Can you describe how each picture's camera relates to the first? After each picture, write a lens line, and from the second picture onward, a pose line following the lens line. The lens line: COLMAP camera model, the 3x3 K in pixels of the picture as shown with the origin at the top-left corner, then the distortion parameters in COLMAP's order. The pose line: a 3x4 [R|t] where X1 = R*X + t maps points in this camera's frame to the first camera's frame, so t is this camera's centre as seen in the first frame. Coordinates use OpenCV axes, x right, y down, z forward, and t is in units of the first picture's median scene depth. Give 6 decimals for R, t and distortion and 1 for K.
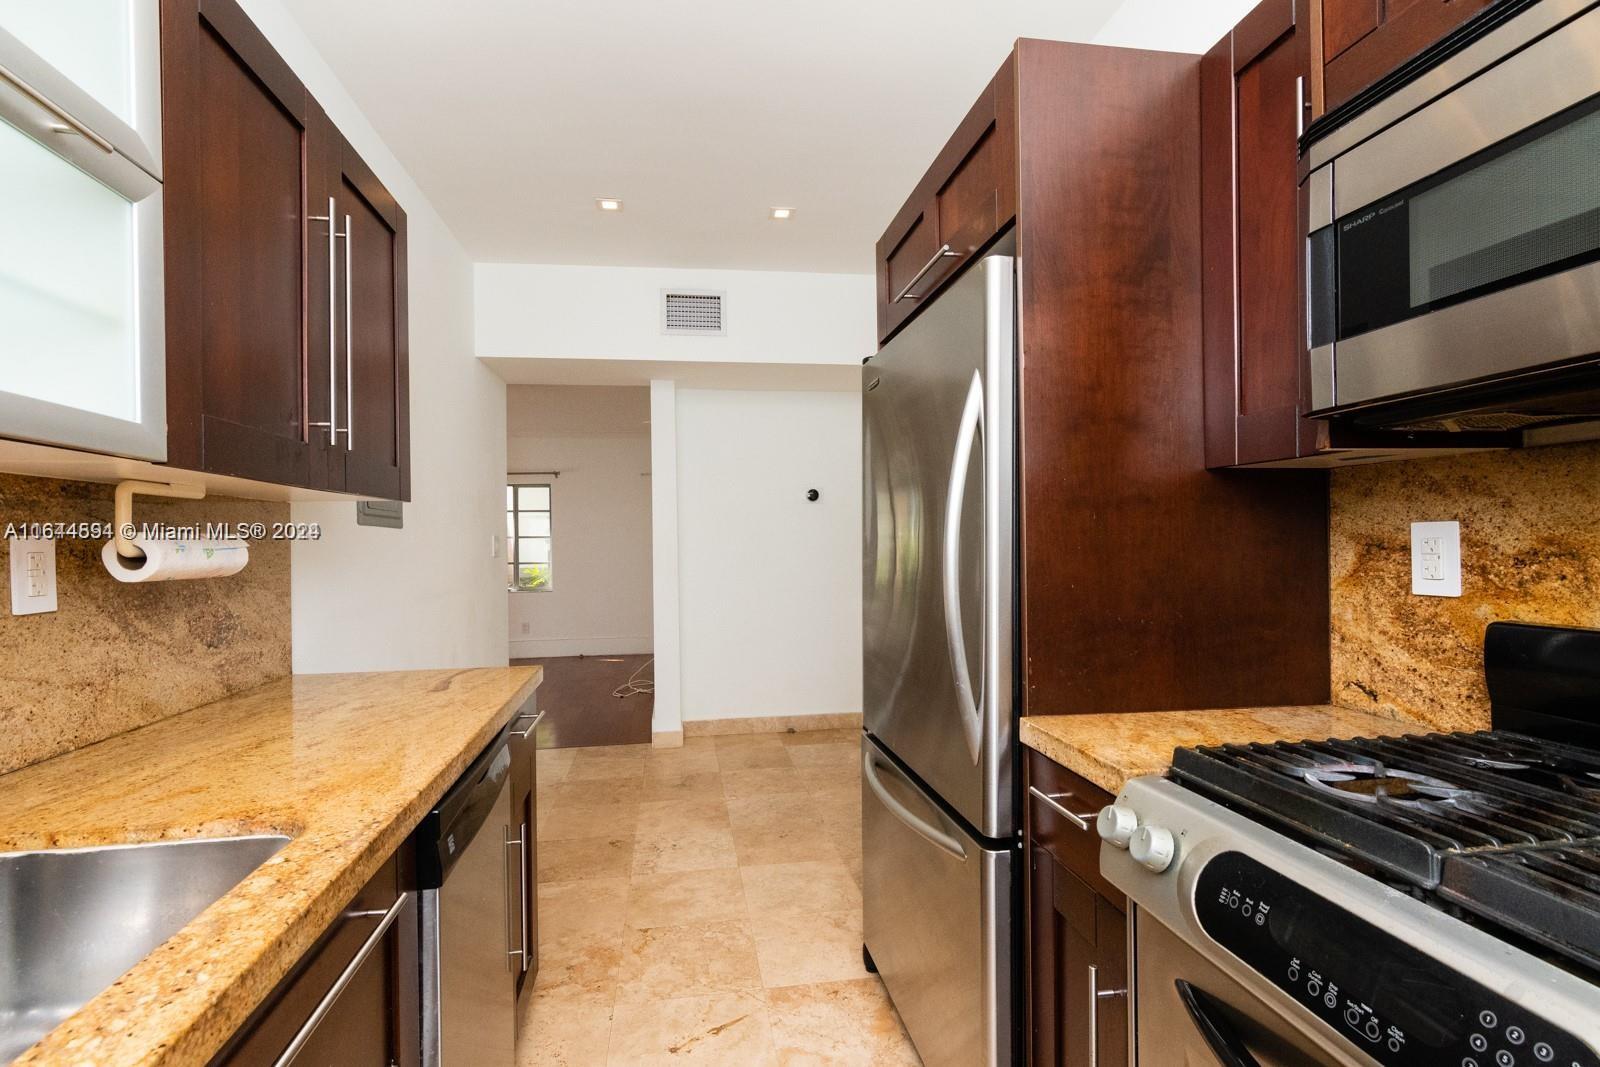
lens RADIAL K [[772.5, 0, 794.5], [0, 772.5, 541.9], [0, 0, 1]] dist [0.000499, 0.001253]
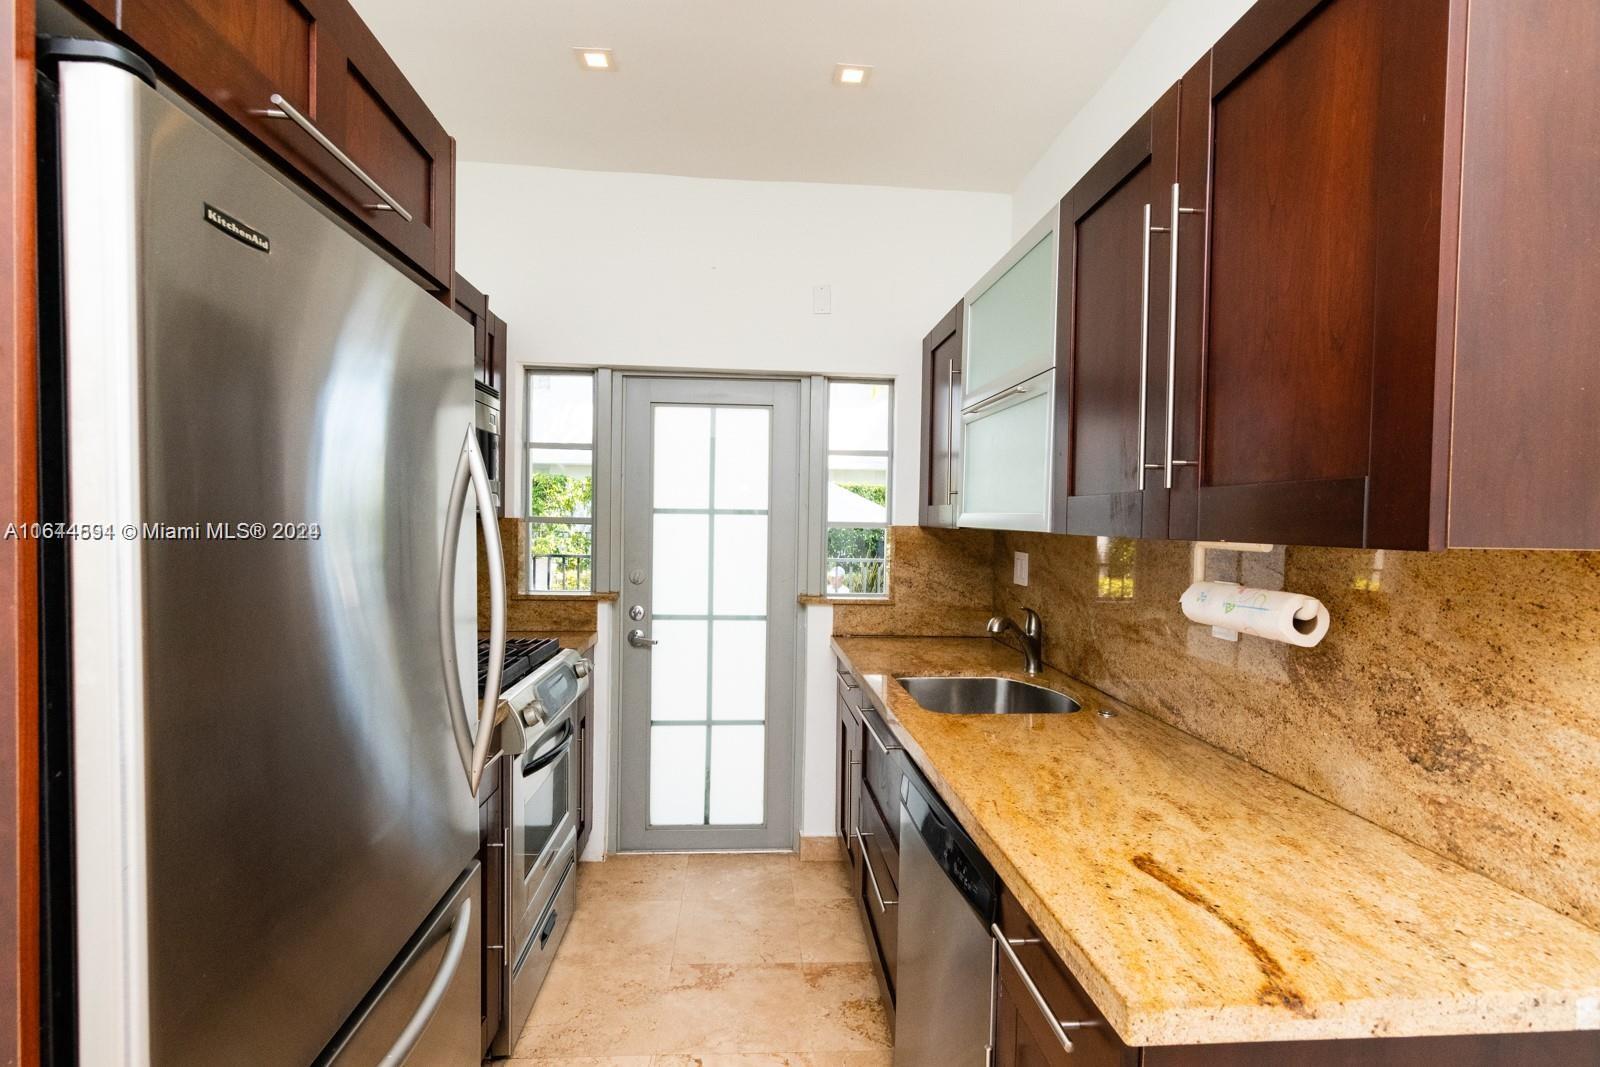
lens RADIAL K [[772.5, 0, 794.5], [0, 772.5, 541.9], [0, 0, 1]] dist [0.000499, 0.001253]
pose [[-0.995518, -0.003387, 0.094507, -0.301843], [-0.000830, 0.999633, 0.027075, -0.093454], [-0.094564, 0.026875, -0.995156, 1.995019]]
